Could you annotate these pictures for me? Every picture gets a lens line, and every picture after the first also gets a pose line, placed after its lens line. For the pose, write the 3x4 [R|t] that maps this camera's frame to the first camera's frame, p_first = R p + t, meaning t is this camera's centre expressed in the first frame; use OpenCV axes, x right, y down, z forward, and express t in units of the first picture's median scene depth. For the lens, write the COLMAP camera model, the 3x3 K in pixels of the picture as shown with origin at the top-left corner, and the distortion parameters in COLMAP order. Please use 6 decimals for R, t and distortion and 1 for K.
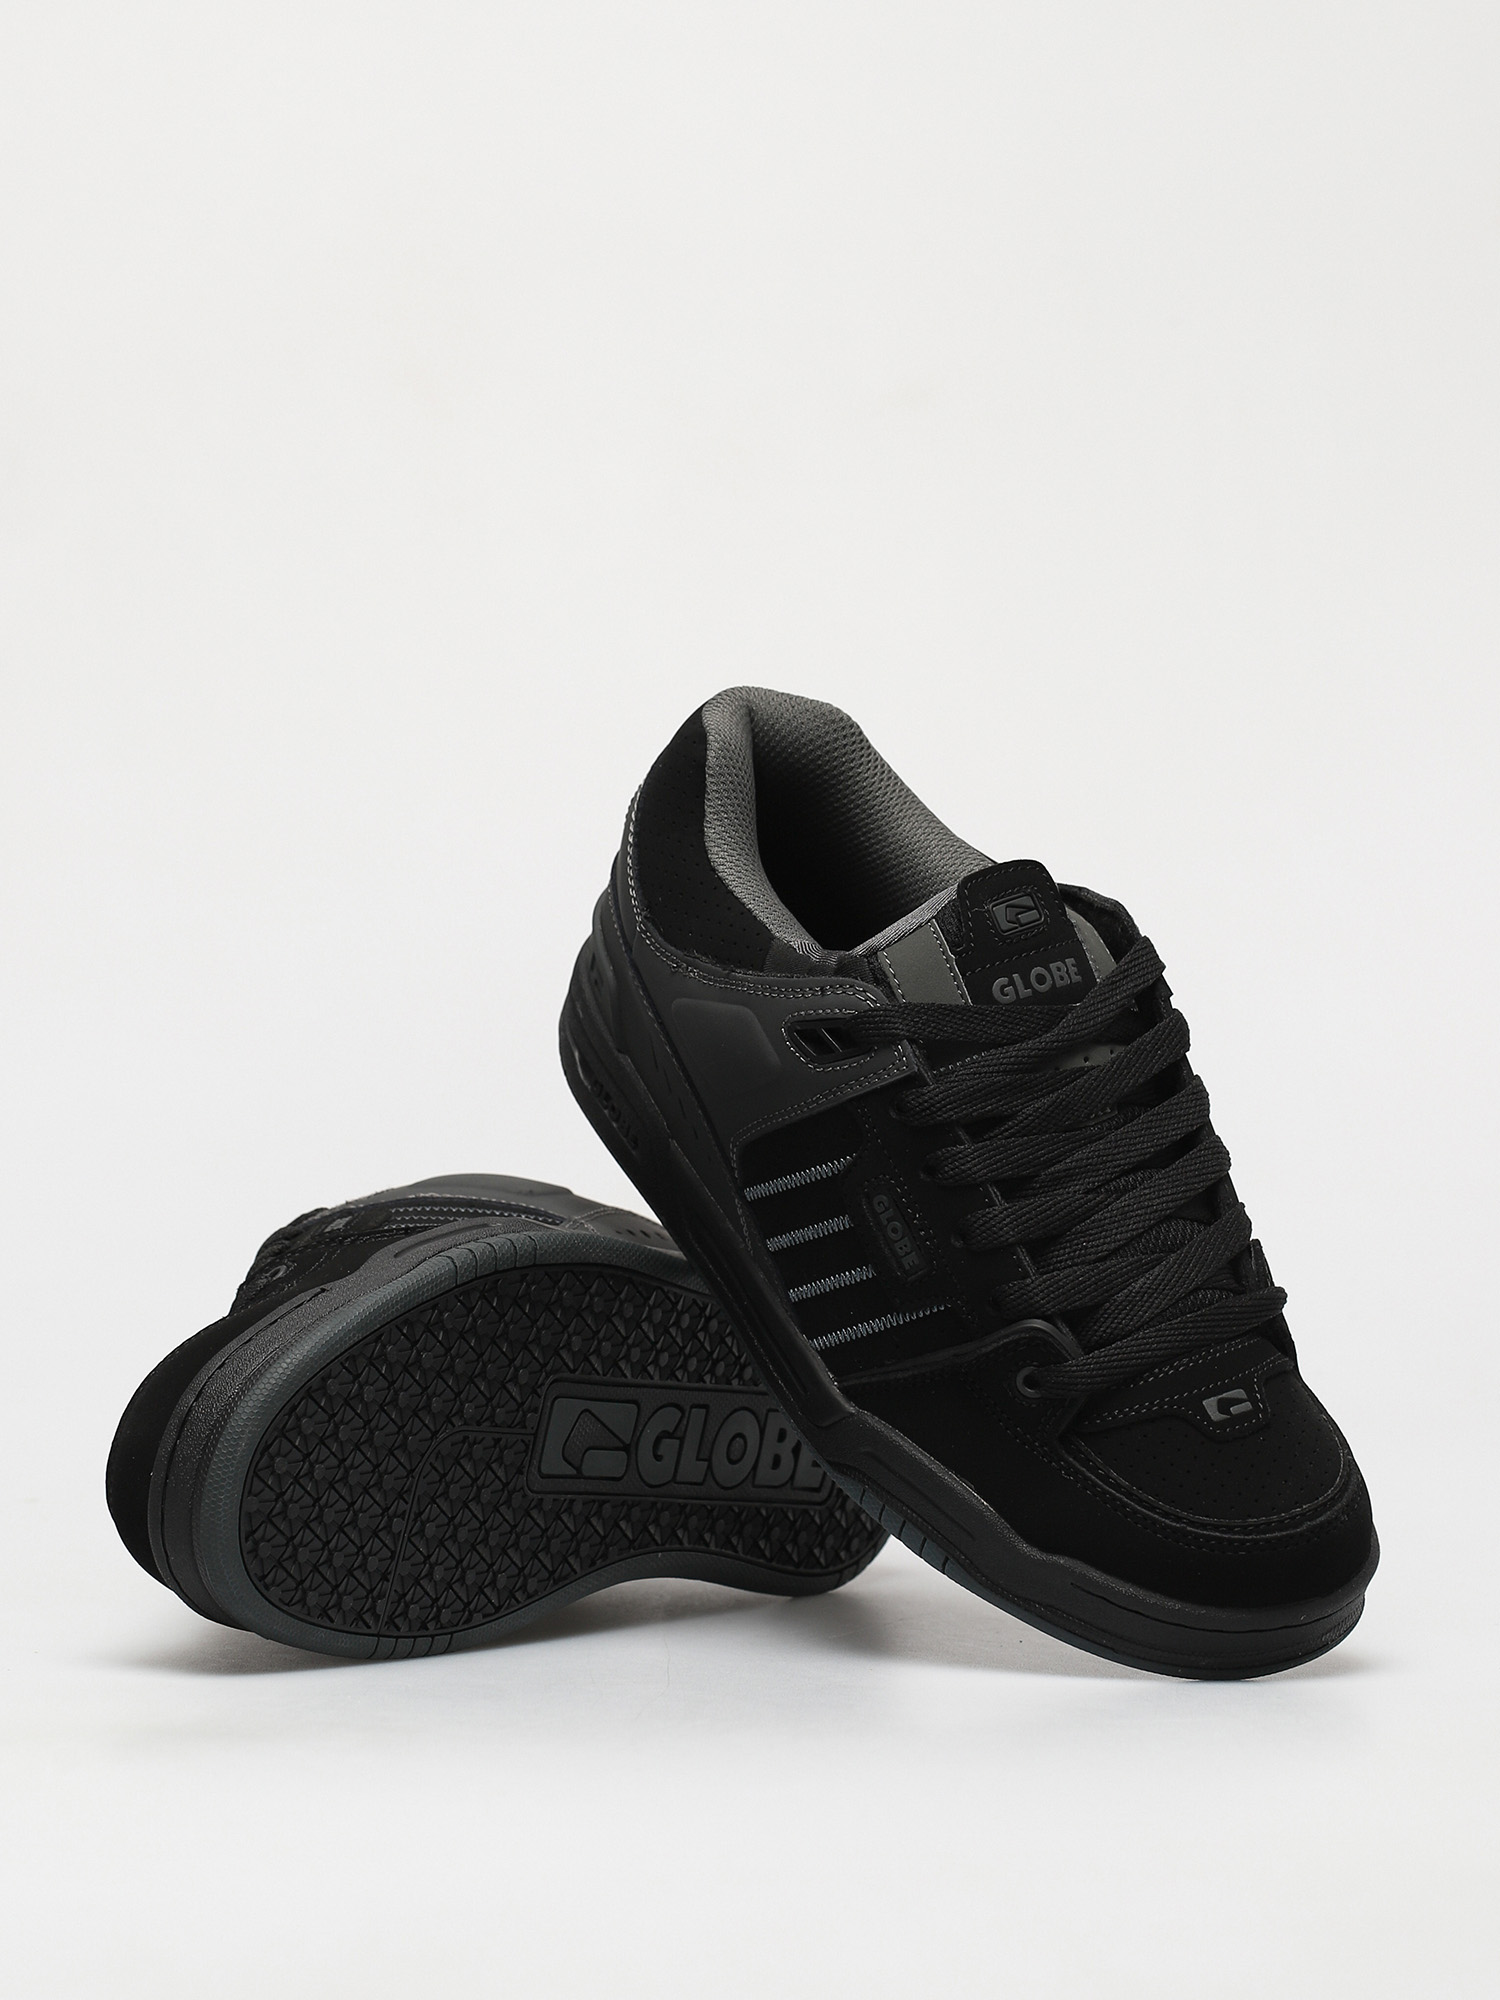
lens RADIAL K [[6438.6, 0, 750.0], [0, 6438.6, 1000.0], [0, 0, 1]] dist [0.093648, -1.765911]
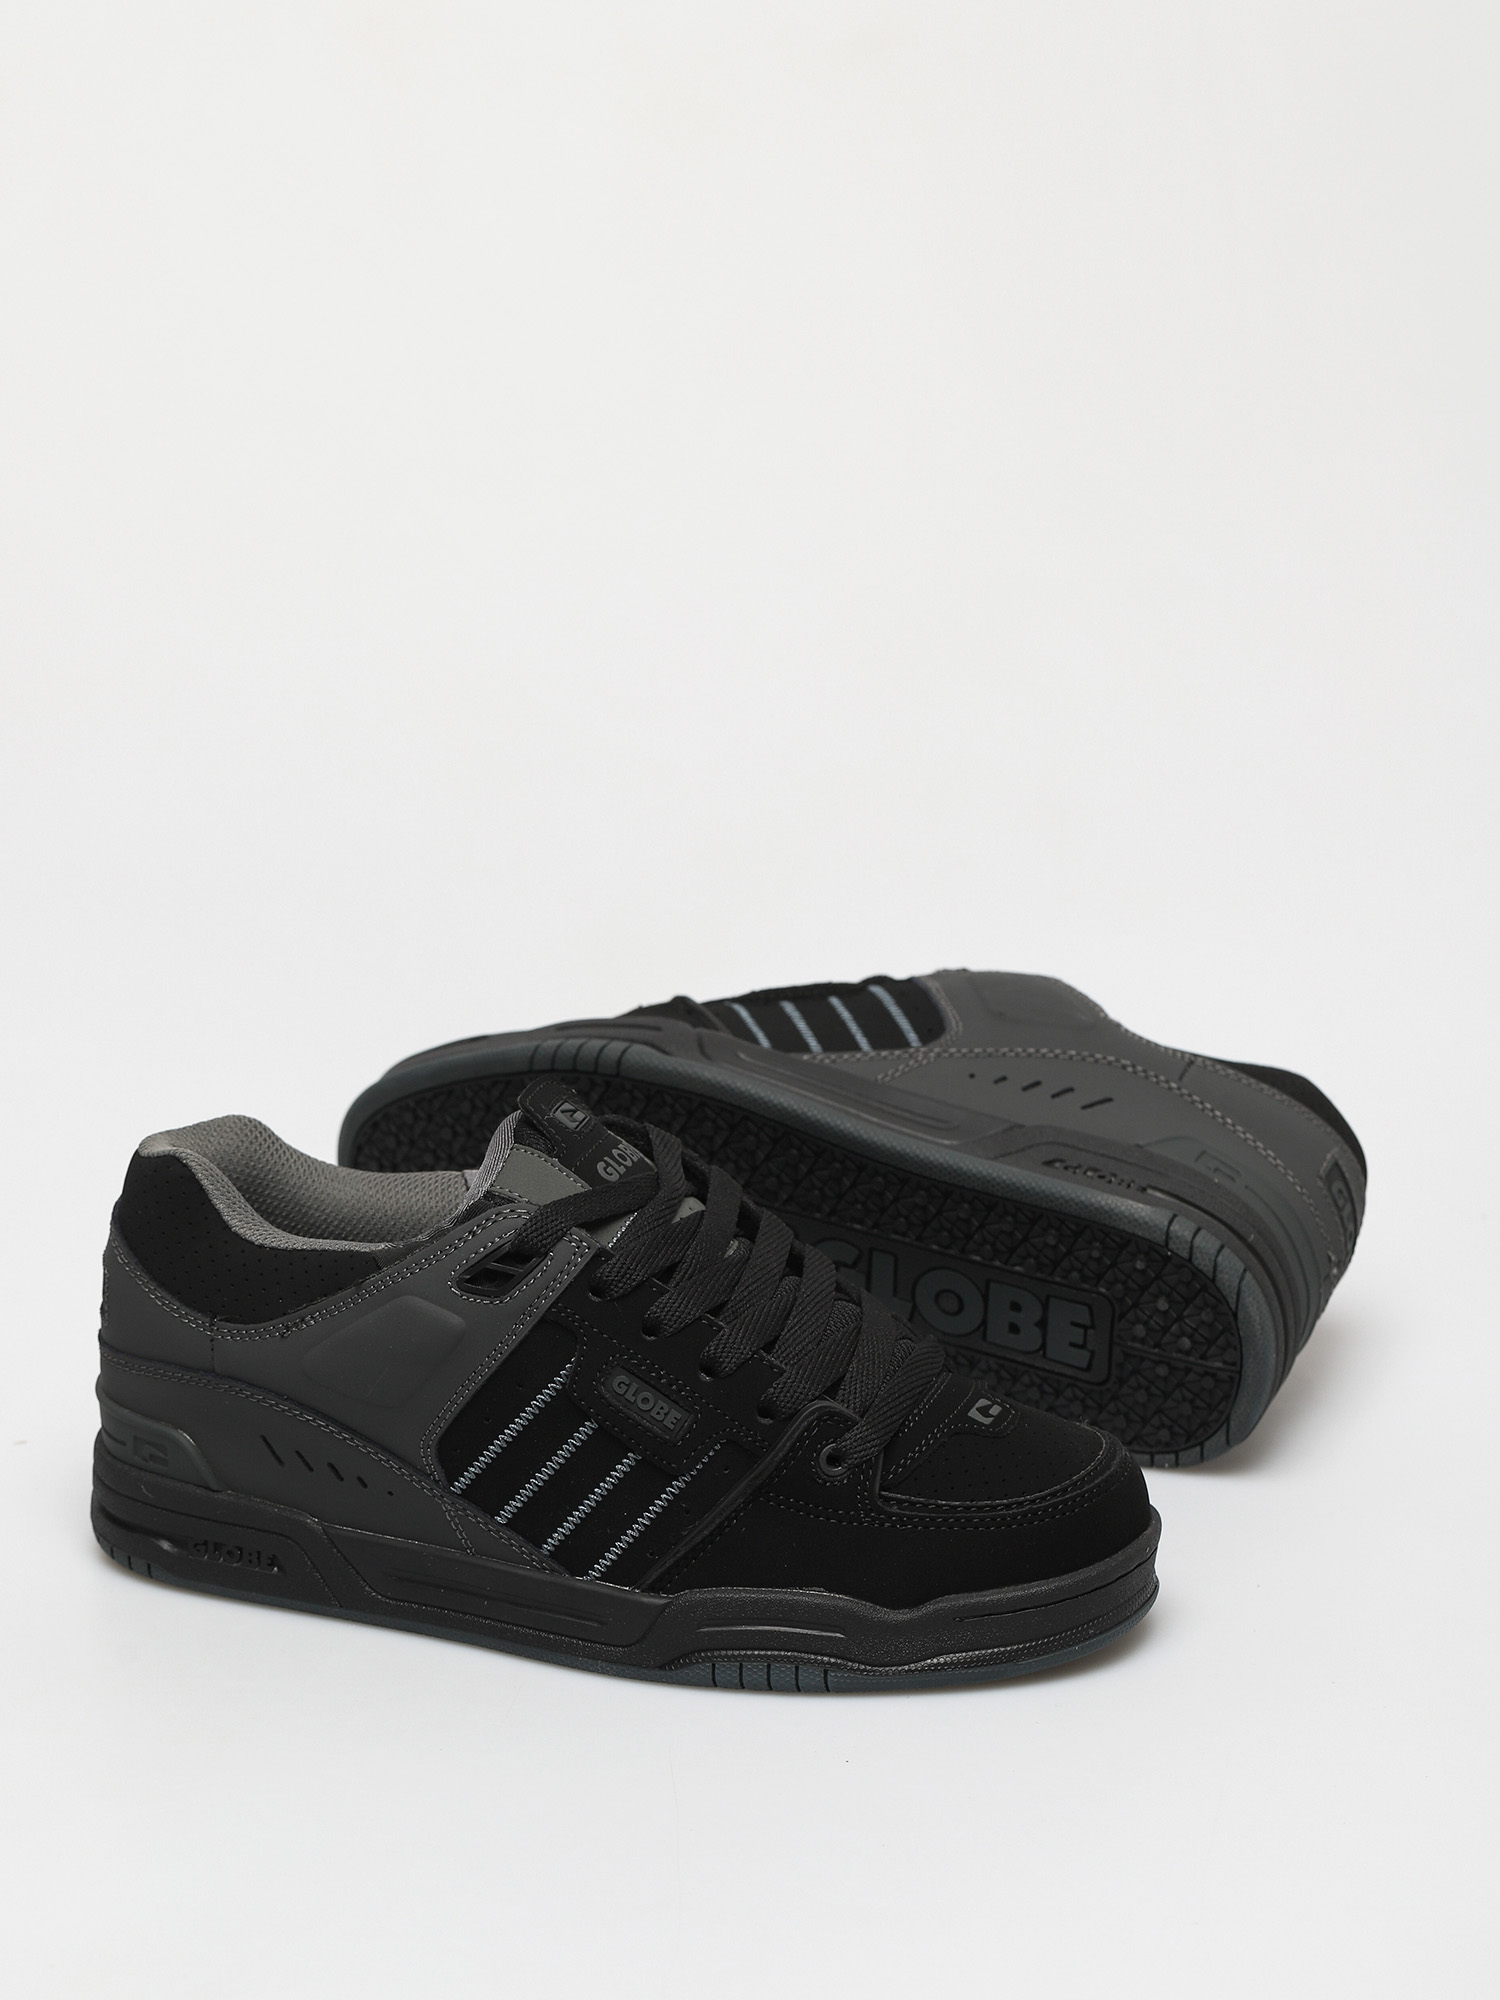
lens RADIAL K [[6438.6, 0, 750.0], [0, 6438.6, 1000.0], [0, 0, 1]] dist [0.093648, -1.765911]
pose [[0.797596, -0.367976, 0.477948, -0.434582], [0.487588, 0.859789, -0.151726, 0.145417], [-0.355103, 0.354057, 0.865185, 0.073134]]
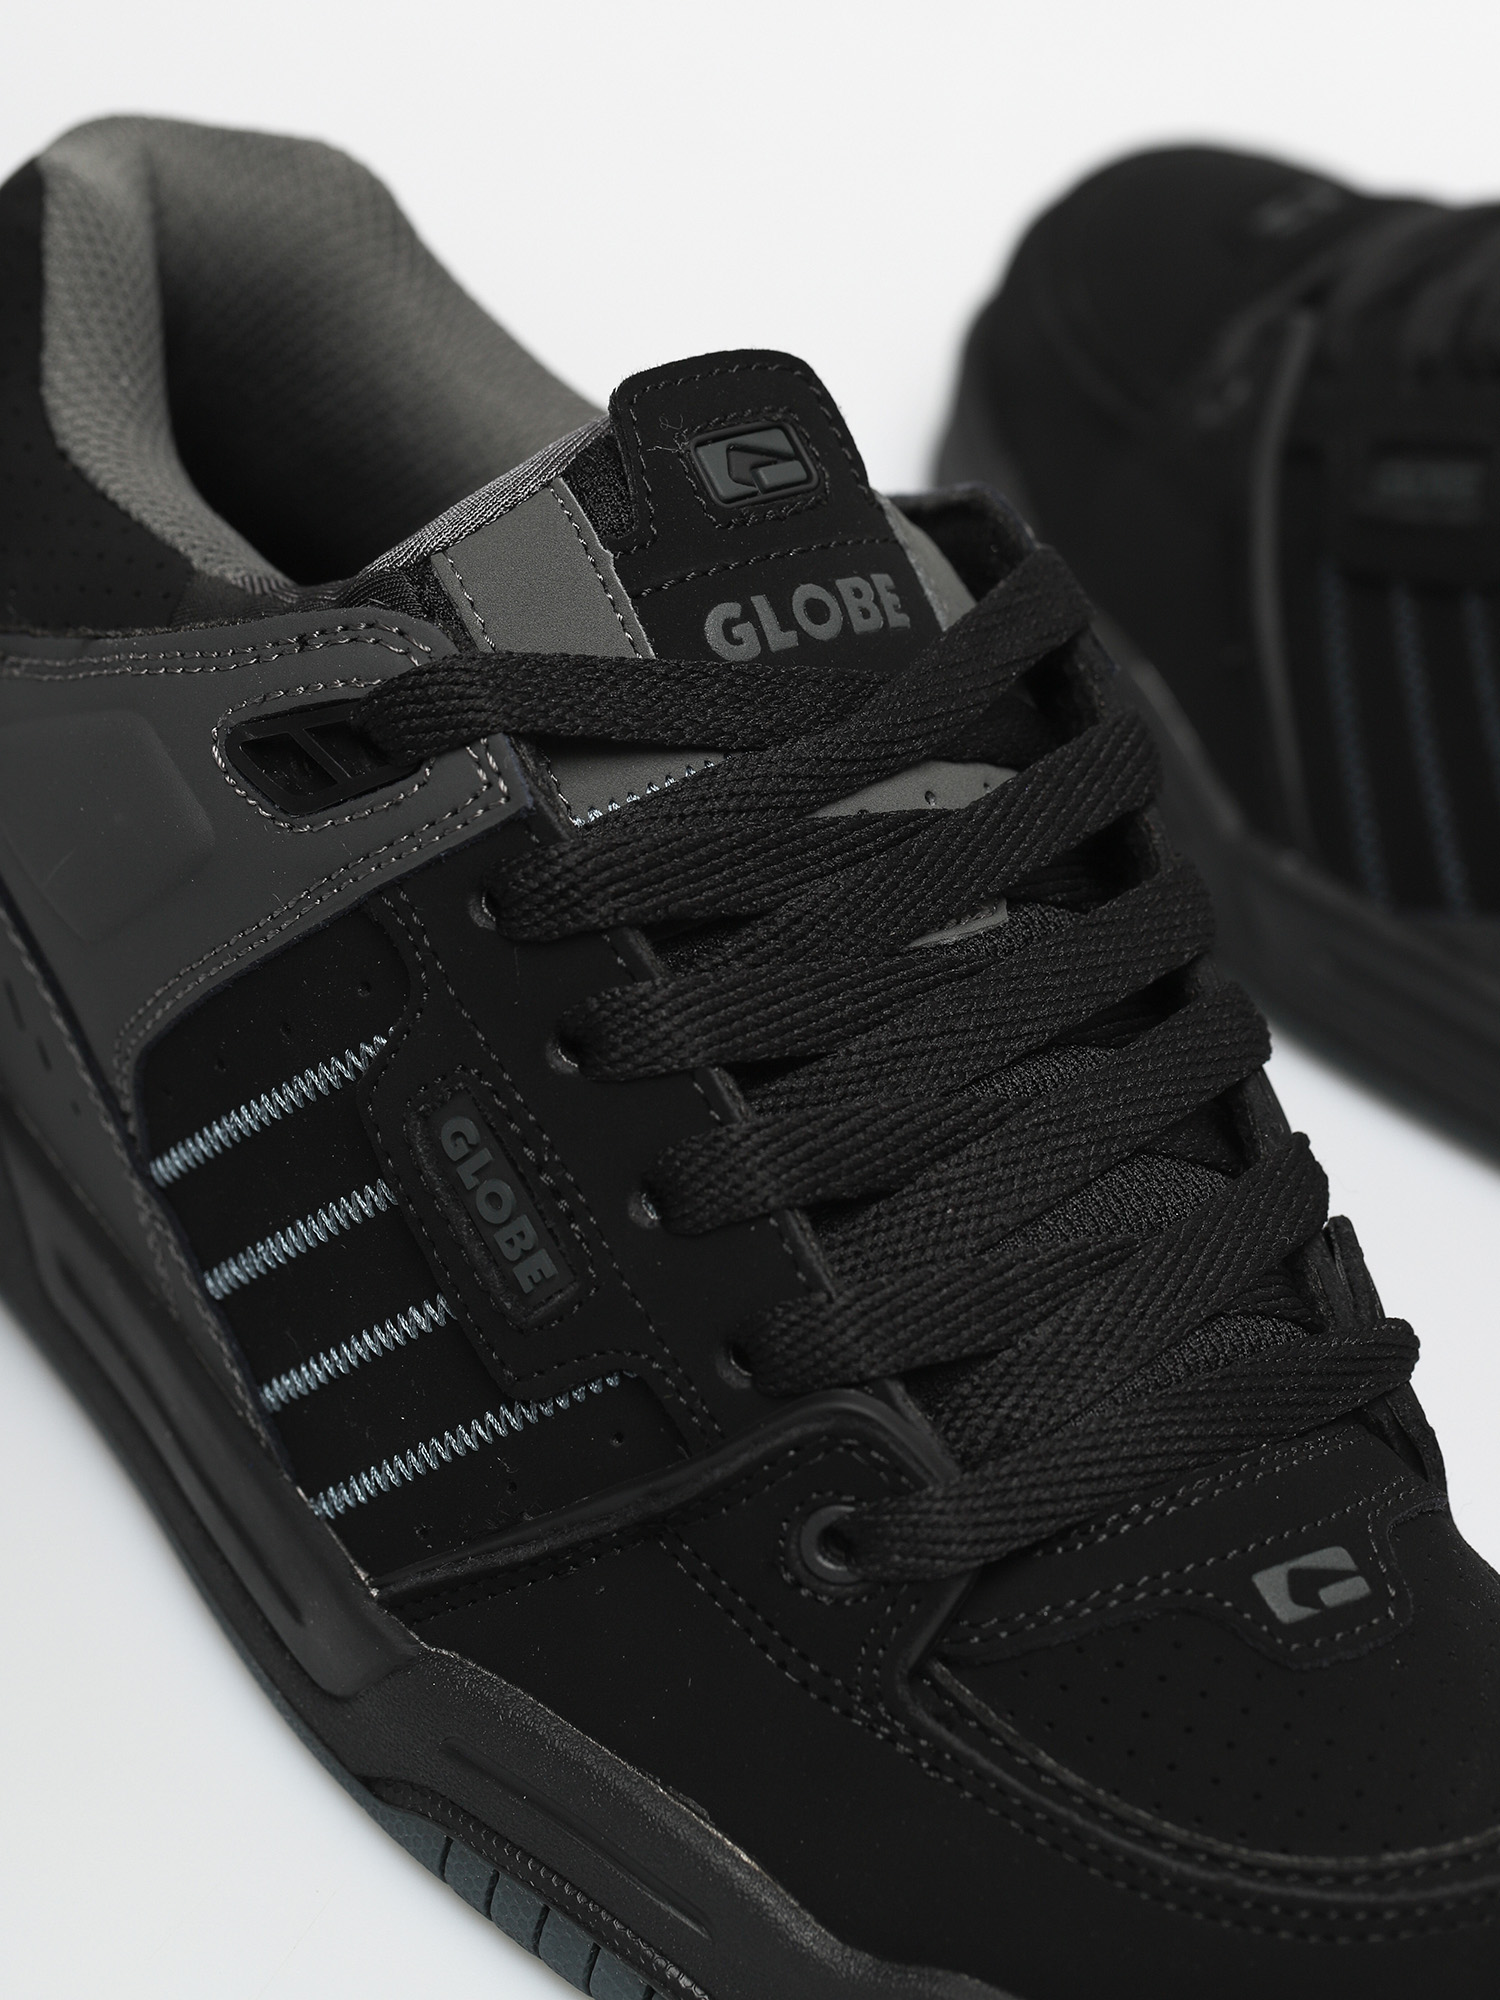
lens RADIAL K [[6438.6, 0, 750.0], [0, 6438.6, 1000.0], [0, 0, 1]] dist [0.093648, -1.765911]
pose [[0.998032, -0.036843, 0.050738, 0.018251], [0.040995, 0.995674, -0.083385, 0.058078], [-0.047446, 0.085301, 0.995225, 0.581399]]
